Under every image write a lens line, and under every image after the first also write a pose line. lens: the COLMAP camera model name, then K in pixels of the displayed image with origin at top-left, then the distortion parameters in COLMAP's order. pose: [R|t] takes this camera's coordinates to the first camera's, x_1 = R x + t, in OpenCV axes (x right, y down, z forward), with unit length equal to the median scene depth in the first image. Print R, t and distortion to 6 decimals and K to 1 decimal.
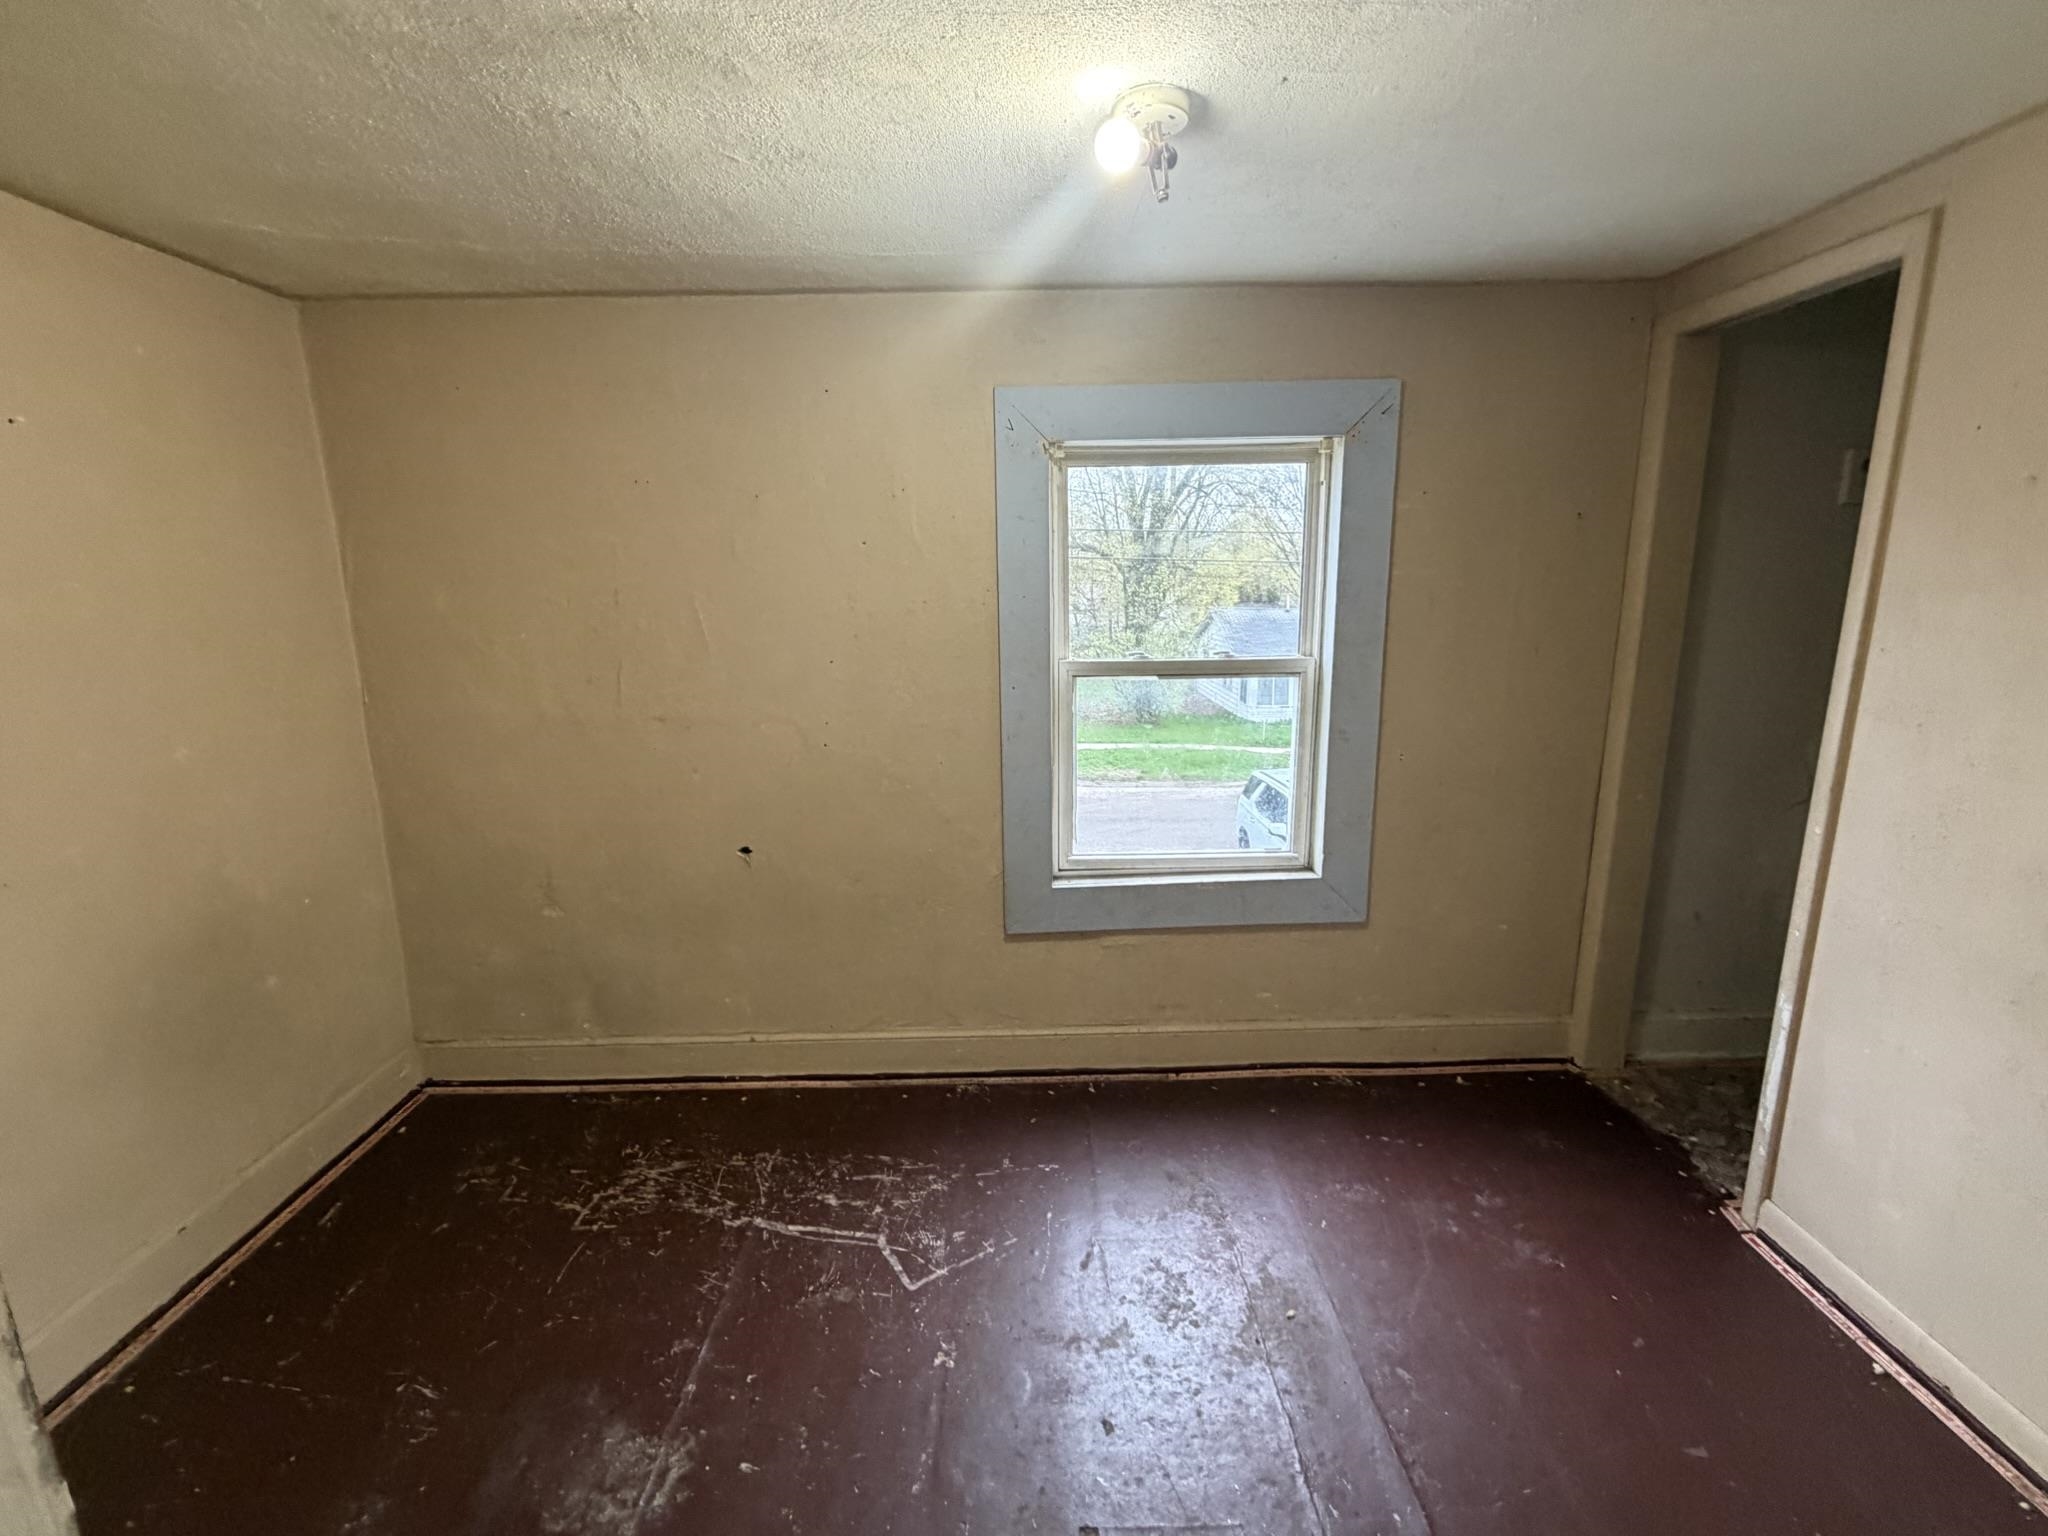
lens RADIAL K [[893.4, 0, 1020.8], [0, 893.4, 768.5], [0, 0, 1]] dist [-0.005297, -0.001003]
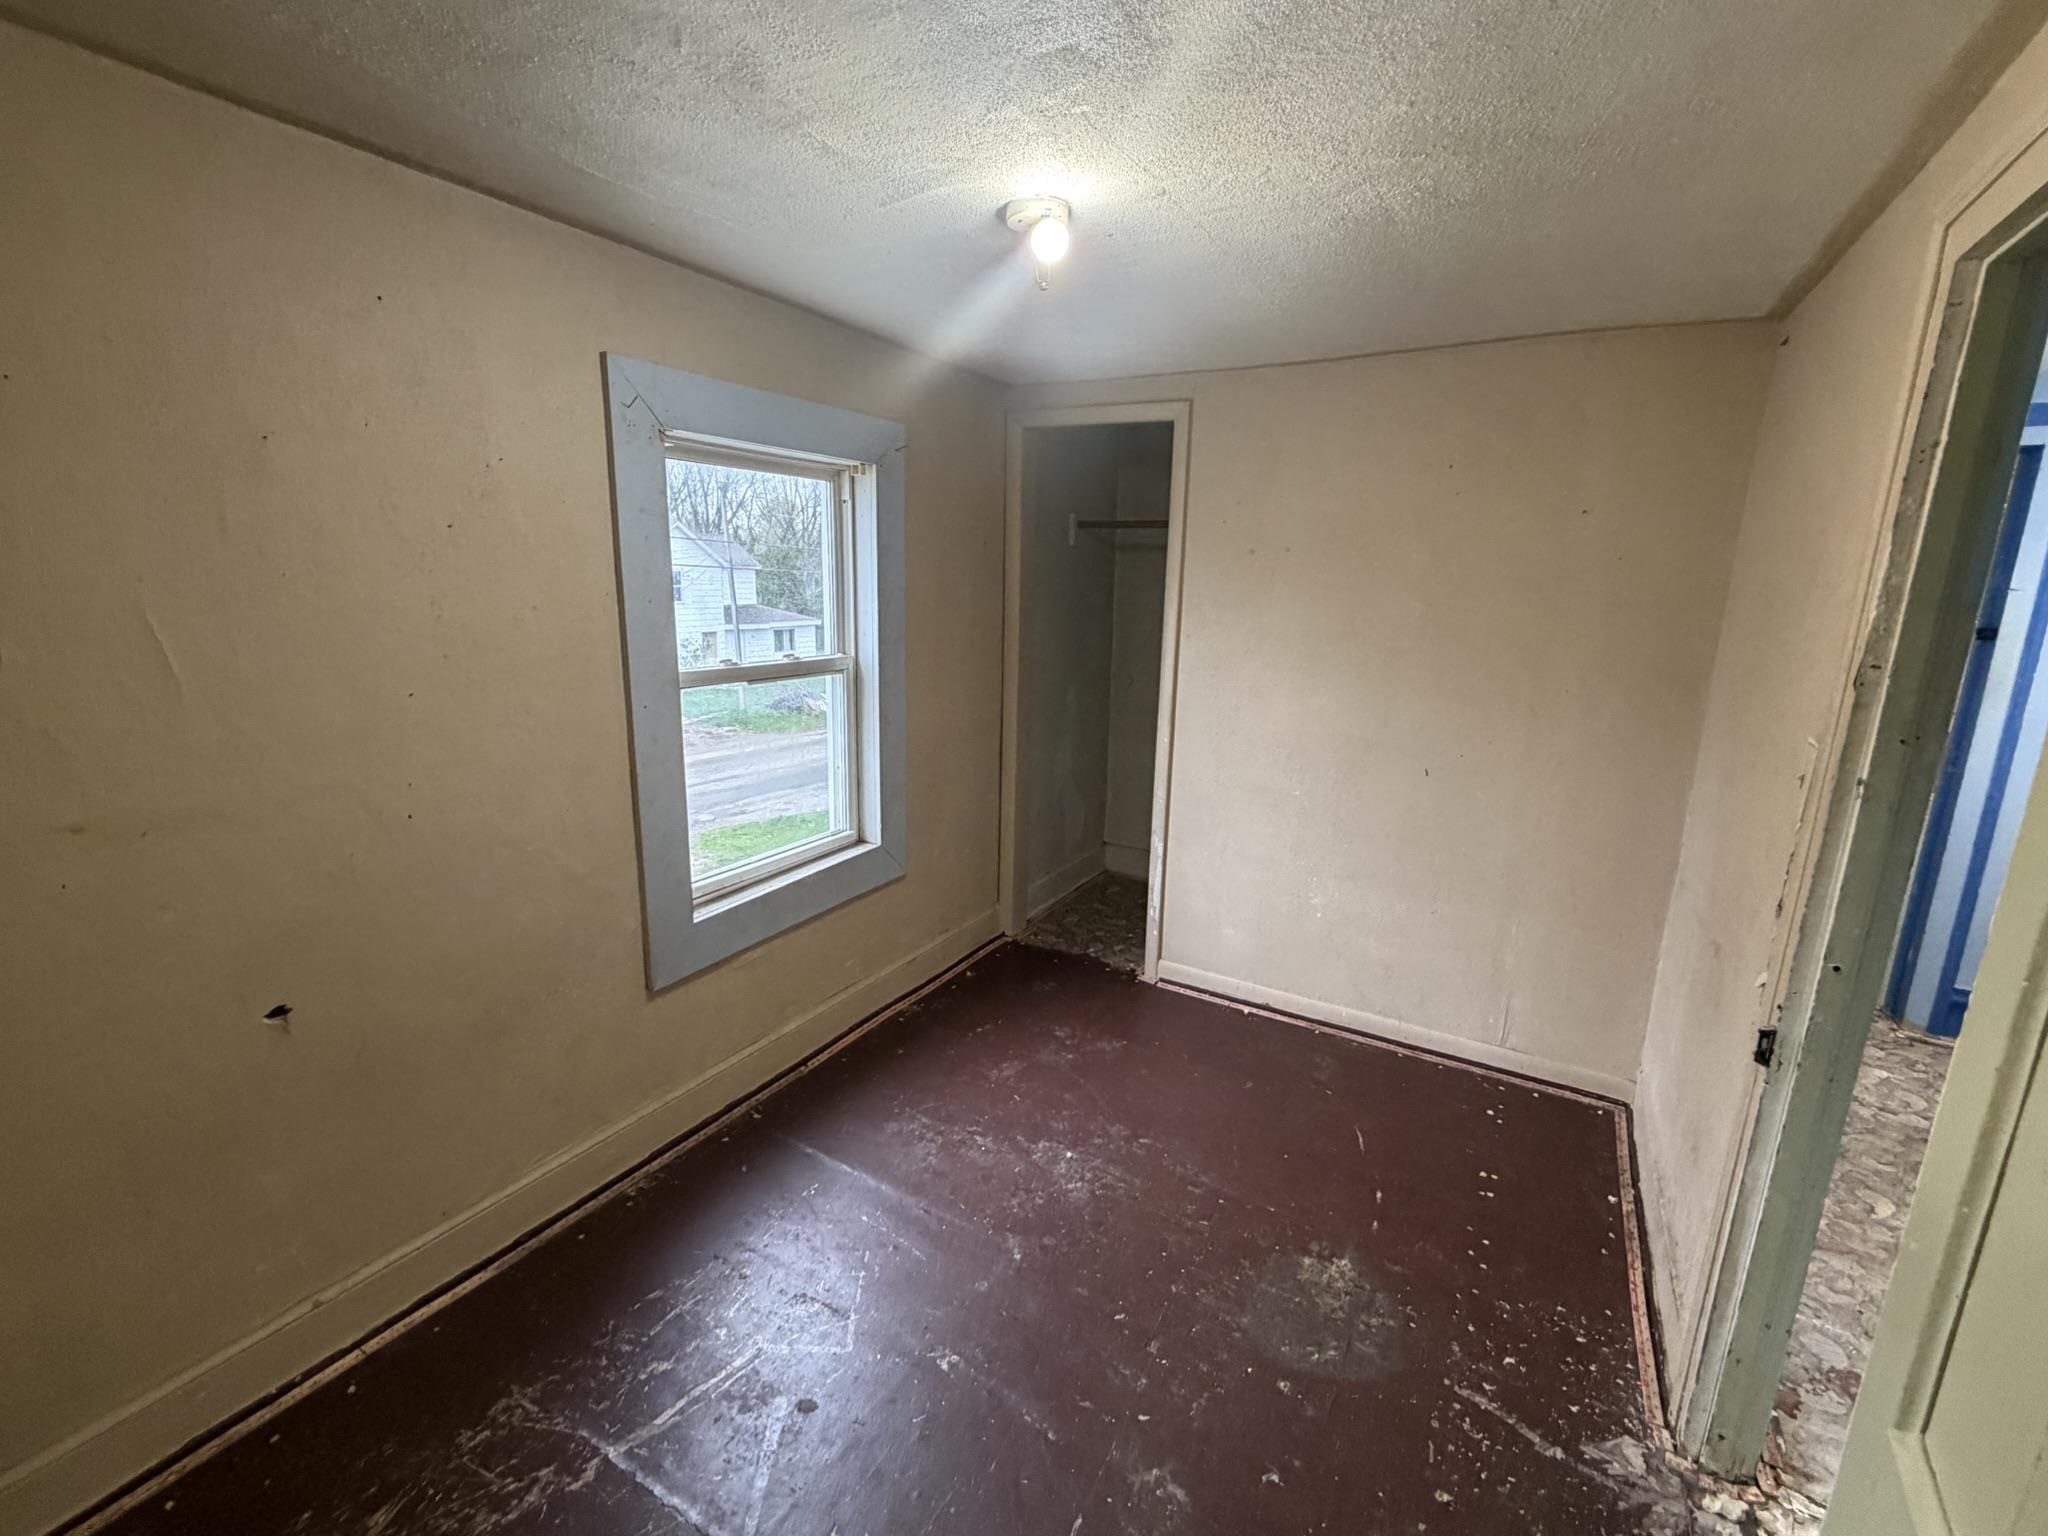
lens RADIAL K [[893.4, 0, 1022.4], [0, 893.4, 769.1], [0, 0, 1]] dist [-0.005297, -0.001003]
pose [[0.511290, -0.154266, 0.845449, -0.534133], [0.142306, 0.985374, 0.093737, -0.057401], [-0.847544, 0.072386, 0.525765, 0.229706]]
